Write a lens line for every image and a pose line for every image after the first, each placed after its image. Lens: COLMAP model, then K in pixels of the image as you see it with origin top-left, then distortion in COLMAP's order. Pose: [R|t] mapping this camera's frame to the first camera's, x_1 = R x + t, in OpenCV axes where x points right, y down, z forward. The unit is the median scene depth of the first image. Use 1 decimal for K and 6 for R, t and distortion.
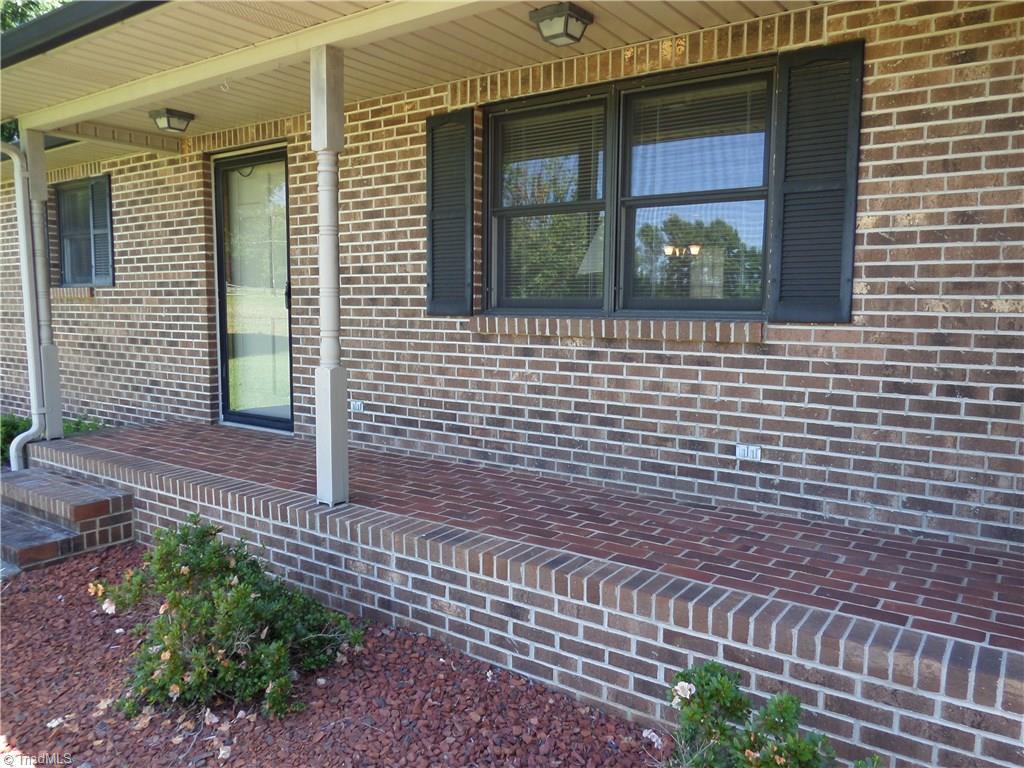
lens RADIAL K [[754.7, 0, 512.0], [0, 754.7, 384.0], [0, 0, 1]] dist [0.003767, -0.031367]
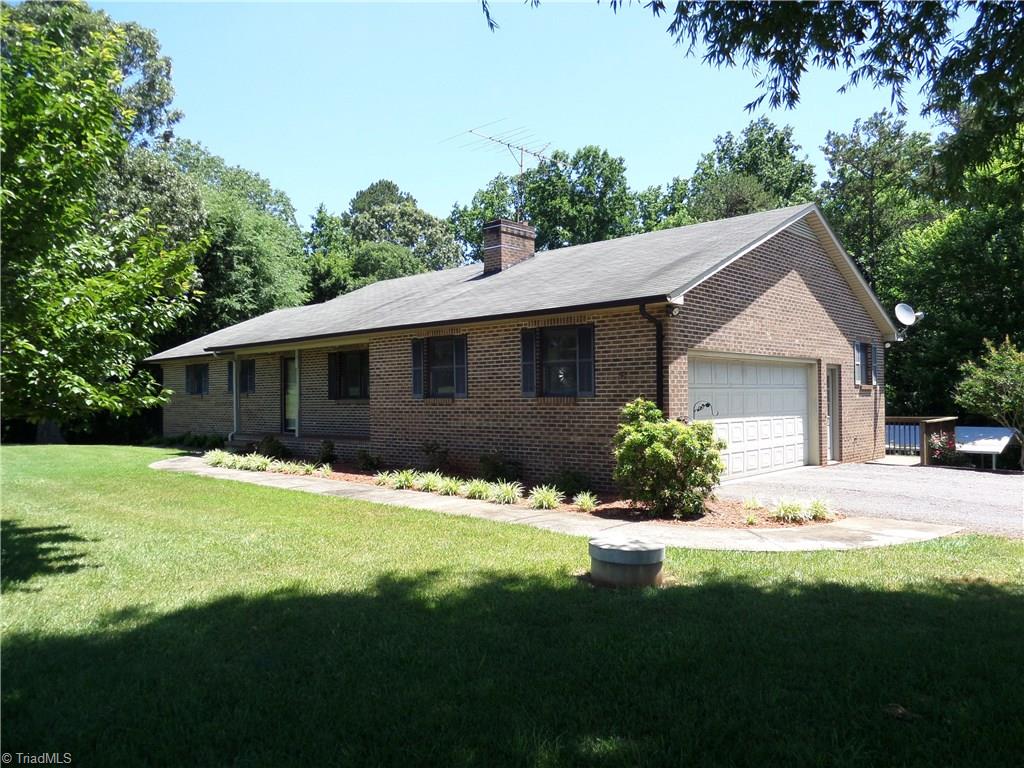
lens RADIAL K [[754.7, 0, 512.0], [0, 754.7, 384.0], [0, 0, 1]] dist [0.003767, -0.031367]
pose [[0.990851, -0.018520, -0.133687, 1.334910], [0.001647, 0.992125, -0.125238, 0.317870], [0.134953, 0.123872, 0.983078, -2.726607]]
